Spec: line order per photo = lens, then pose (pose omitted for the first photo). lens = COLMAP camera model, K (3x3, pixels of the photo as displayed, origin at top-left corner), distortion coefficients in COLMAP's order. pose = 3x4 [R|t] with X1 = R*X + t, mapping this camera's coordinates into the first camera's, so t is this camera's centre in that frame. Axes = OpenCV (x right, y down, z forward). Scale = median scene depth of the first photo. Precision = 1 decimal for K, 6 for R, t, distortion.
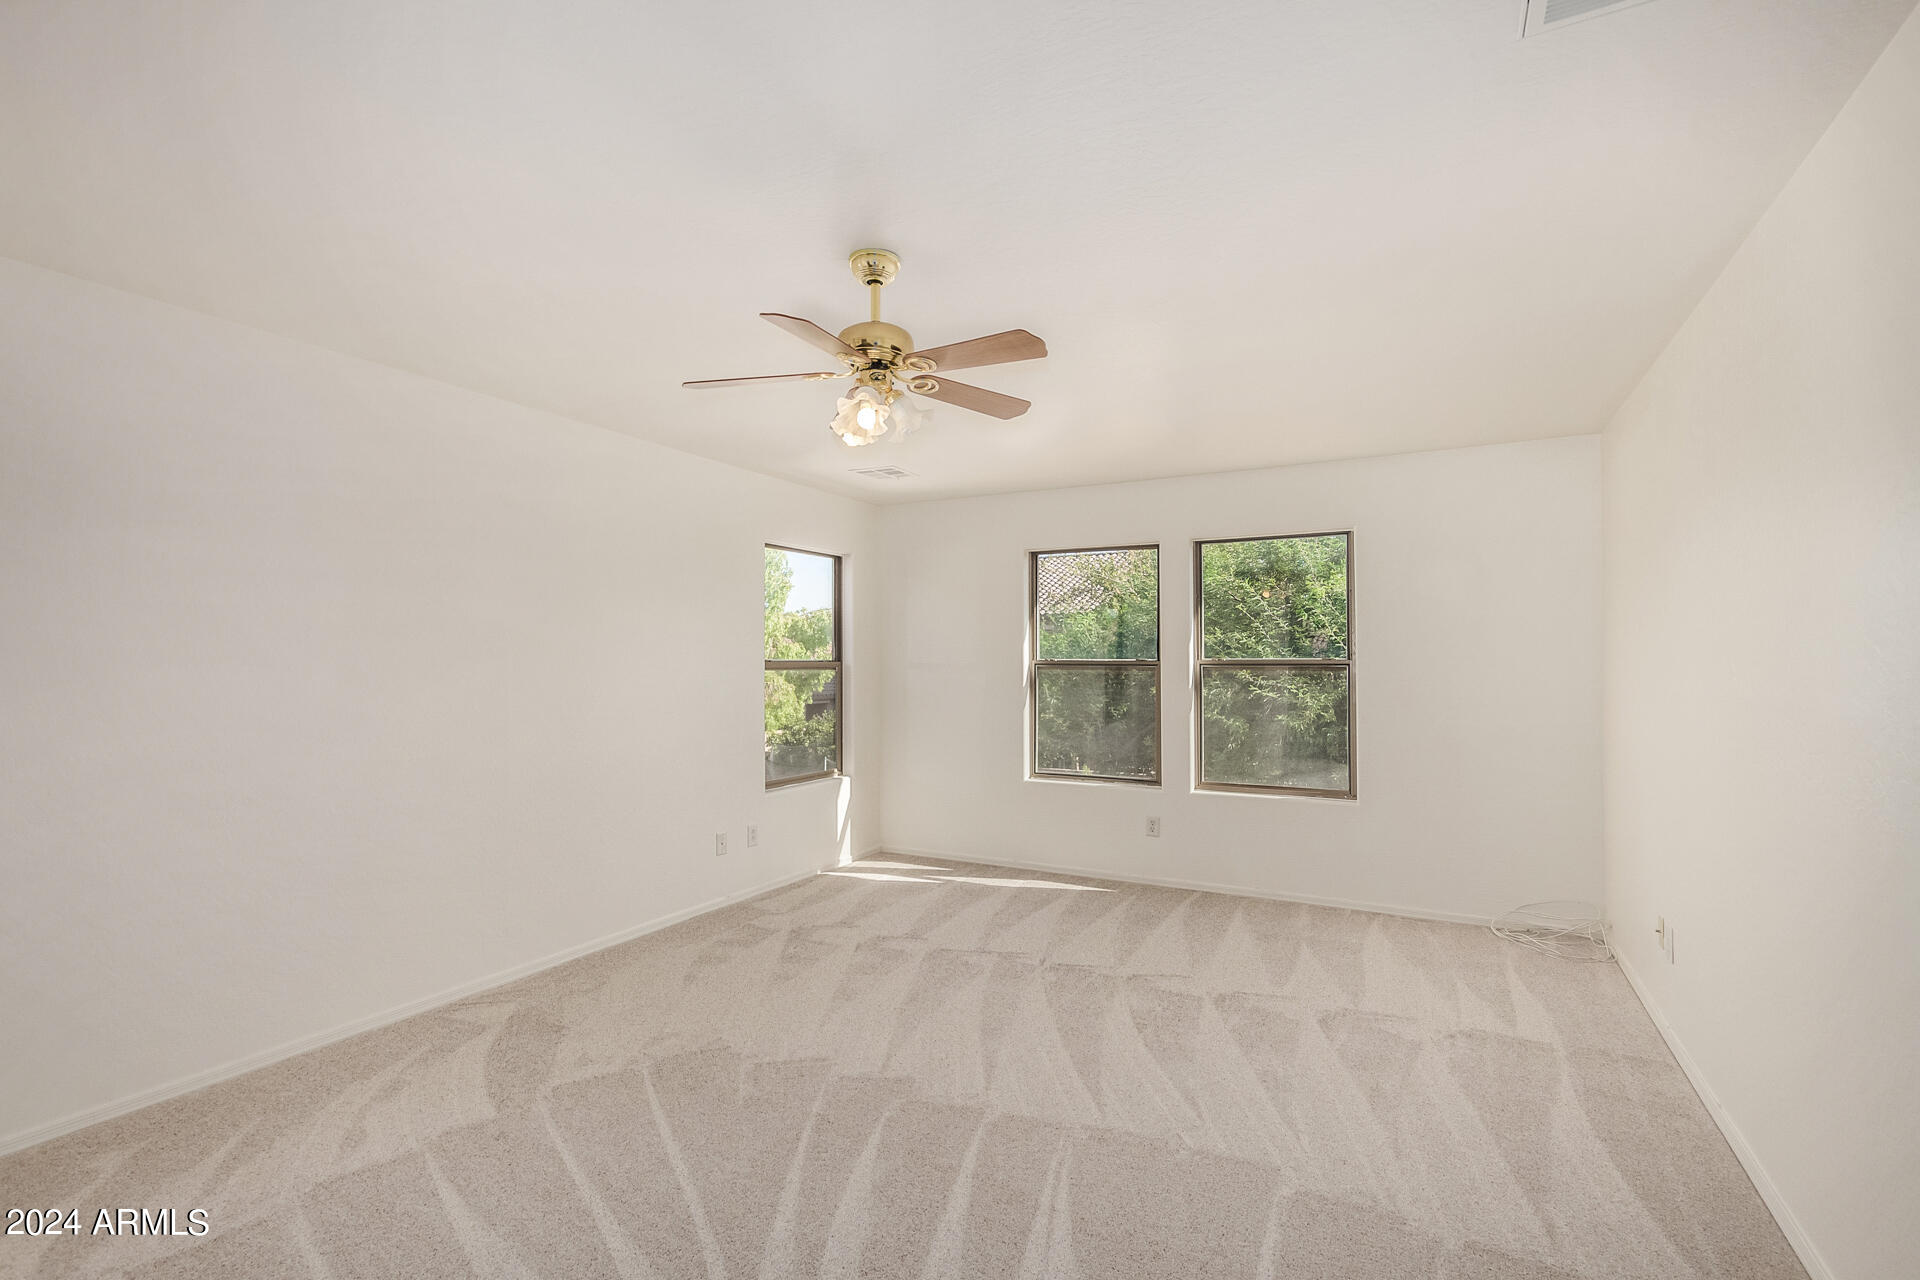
lens RADIAL K [[889.5, 0, 965.7], [0, 889.5, 652.3], [0, 0, 1]] dist [0.011105, -0.001764]
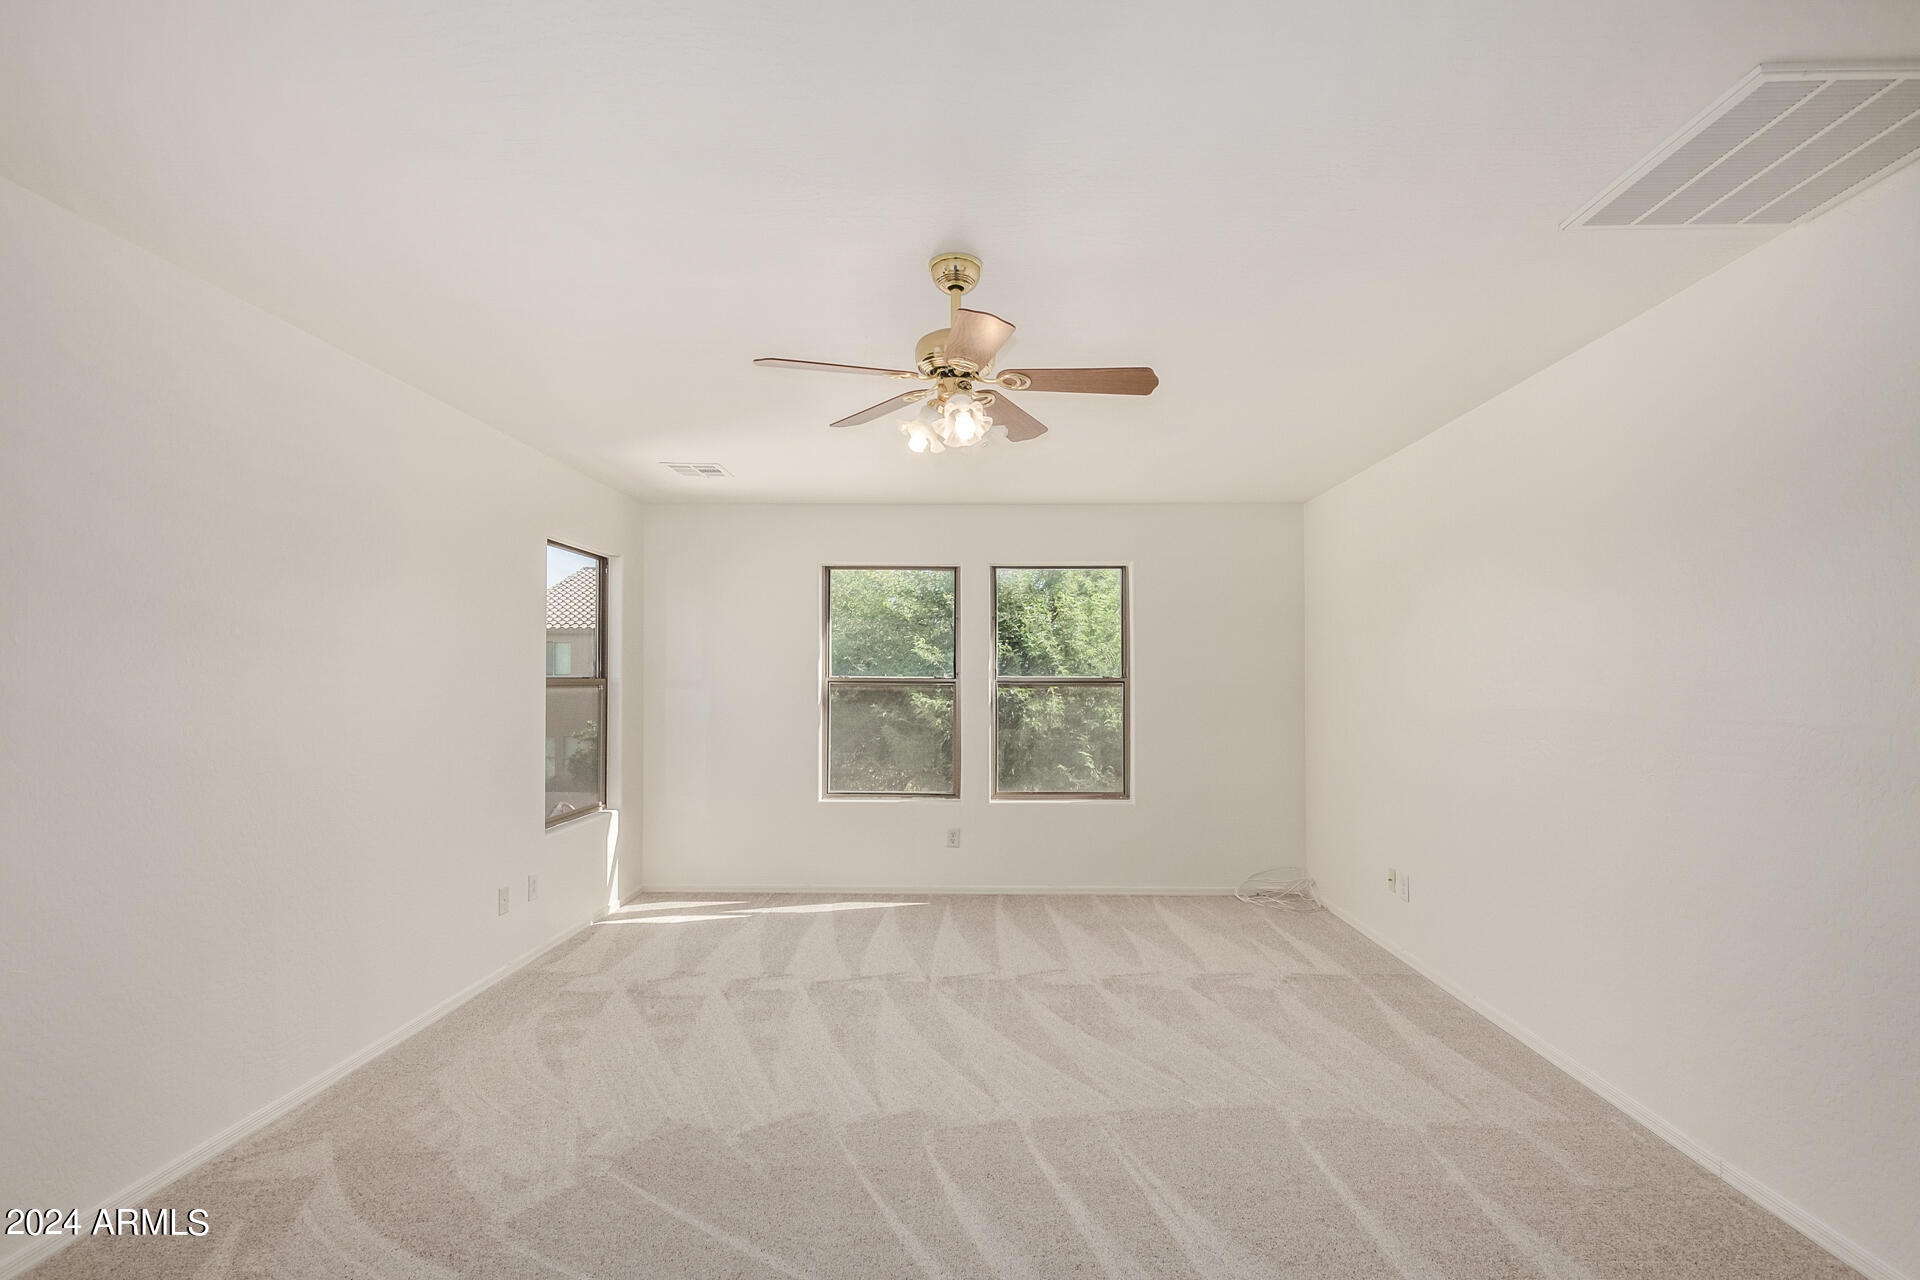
lens RADIAL K [[889.5, 0, 1004.3], [0, 889.5, 663.1], [0, 0, 1]] dist [0.011105, -0.001764]
pose [[0.882938, 0.011251, 0.469354, -0.277899], [-0.007367, 0.999922, -0.010111, 0.002329], [-0.469431, 0.005470, 0.882952, 0.064081]]
